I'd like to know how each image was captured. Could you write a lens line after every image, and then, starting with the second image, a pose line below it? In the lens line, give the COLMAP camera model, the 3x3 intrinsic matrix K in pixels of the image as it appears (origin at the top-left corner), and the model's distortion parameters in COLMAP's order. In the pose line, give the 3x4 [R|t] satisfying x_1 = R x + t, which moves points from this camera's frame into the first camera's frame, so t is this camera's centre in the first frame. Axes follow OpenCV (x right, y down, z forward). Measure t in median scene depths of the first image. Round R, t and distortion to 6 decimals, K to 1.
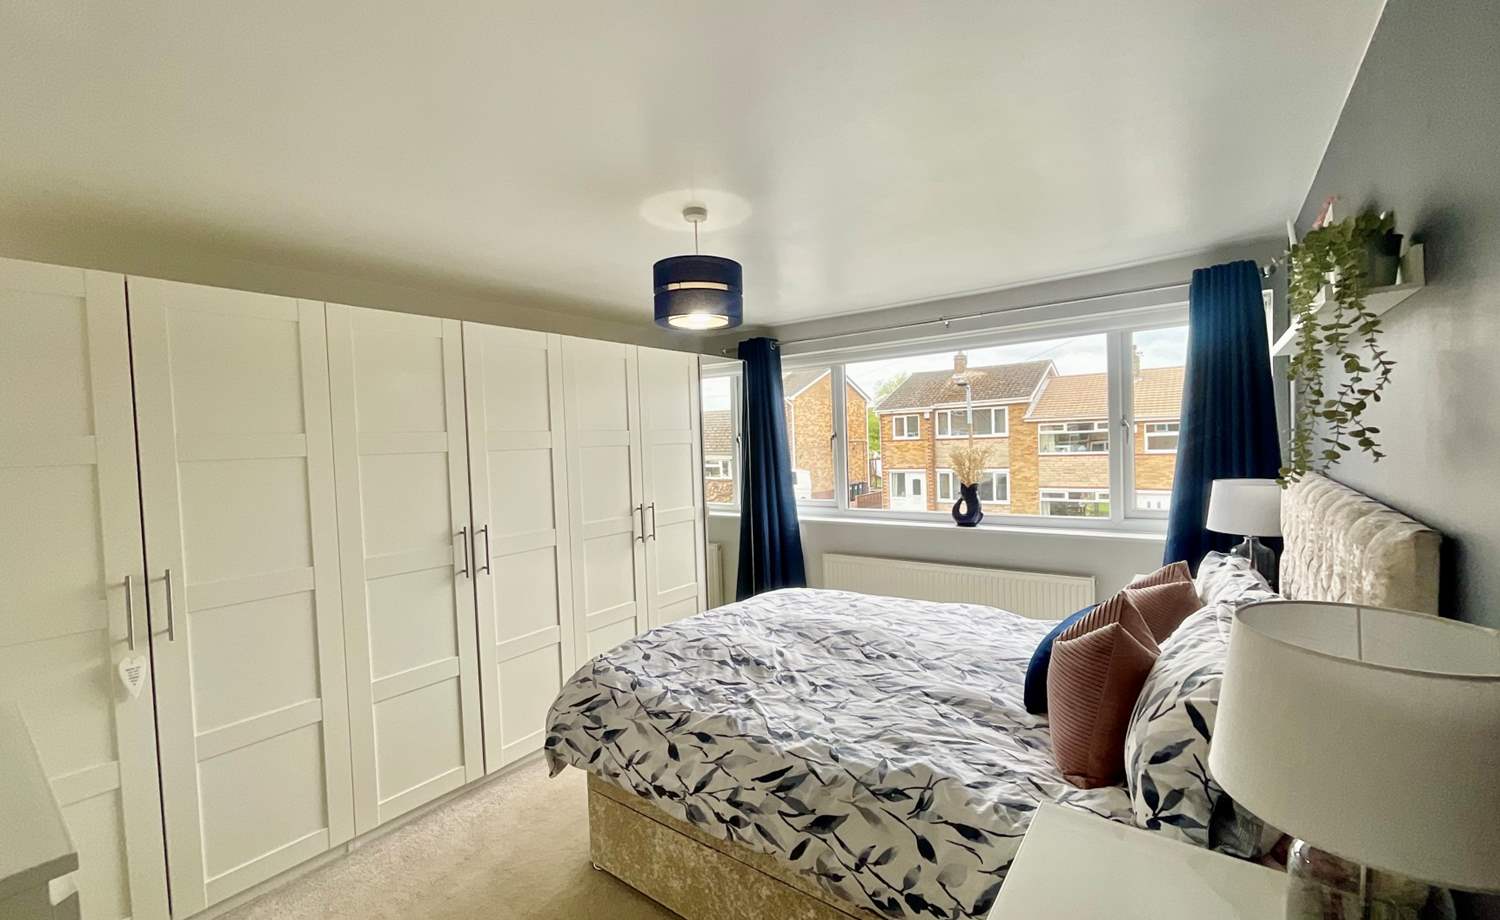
lens RADIAL K [[630.5, 0, 750.0], [0, 630.5, 460.0], [0, 0, 1]] dist [-0.000572, -0.000046]
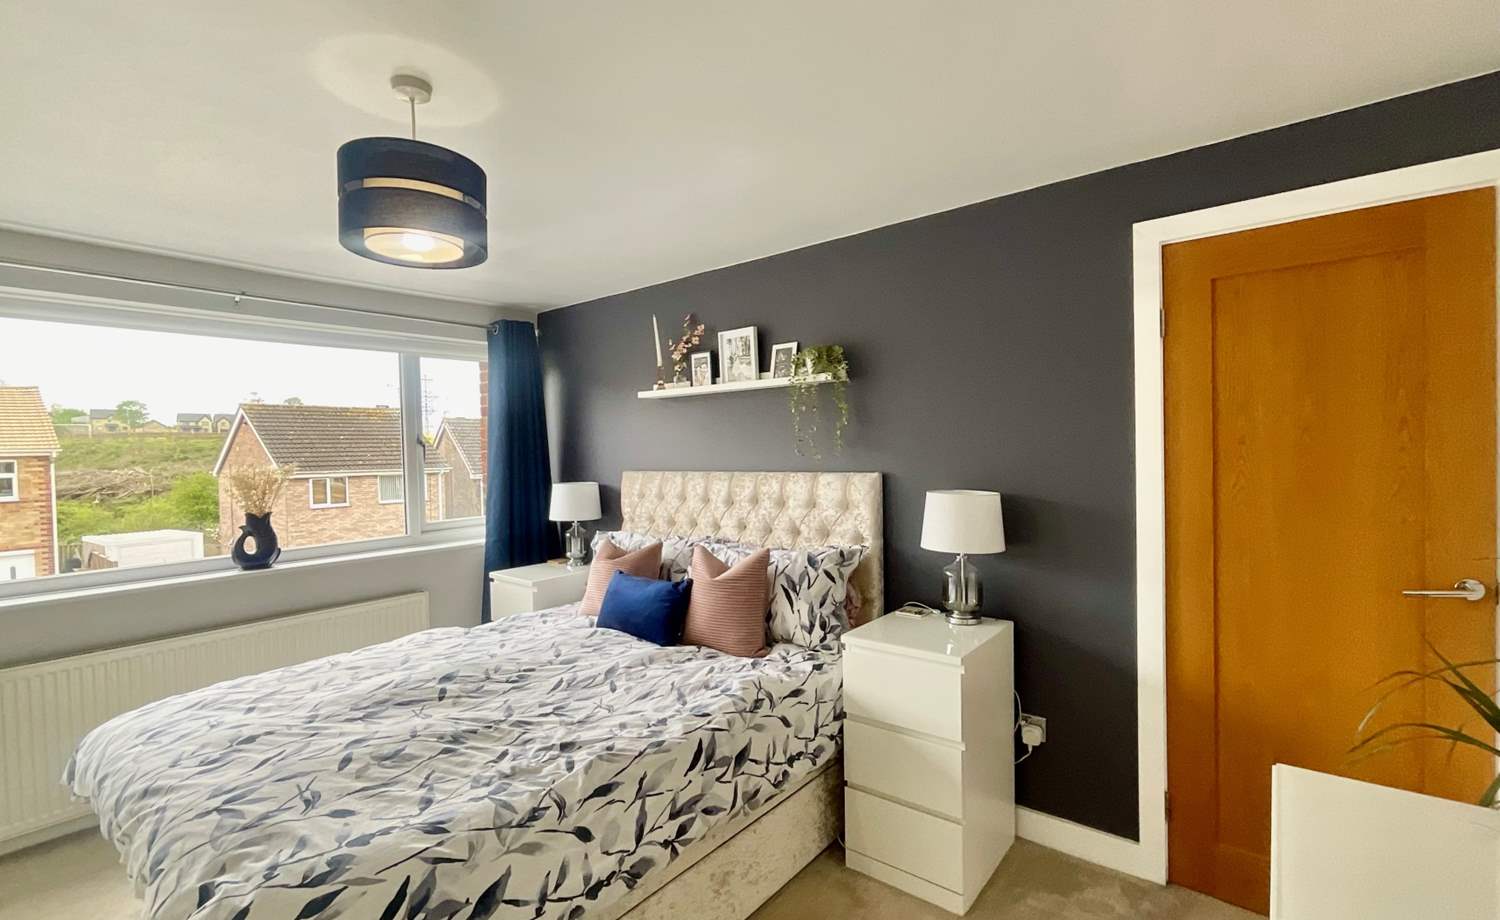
lens RADIAL K [[622.6, 0, 796.2], [0, 622.6, 446.1], [0, 0, 1]] dist [0.001196, 0.000184]
pose [[0.020831, 0.033231, 0.999231, -0.762673], [0.054785, 0.997908, -0.034329, 0.034704], [-0.998281, 0.055458, 0.018966, 0.617515]]
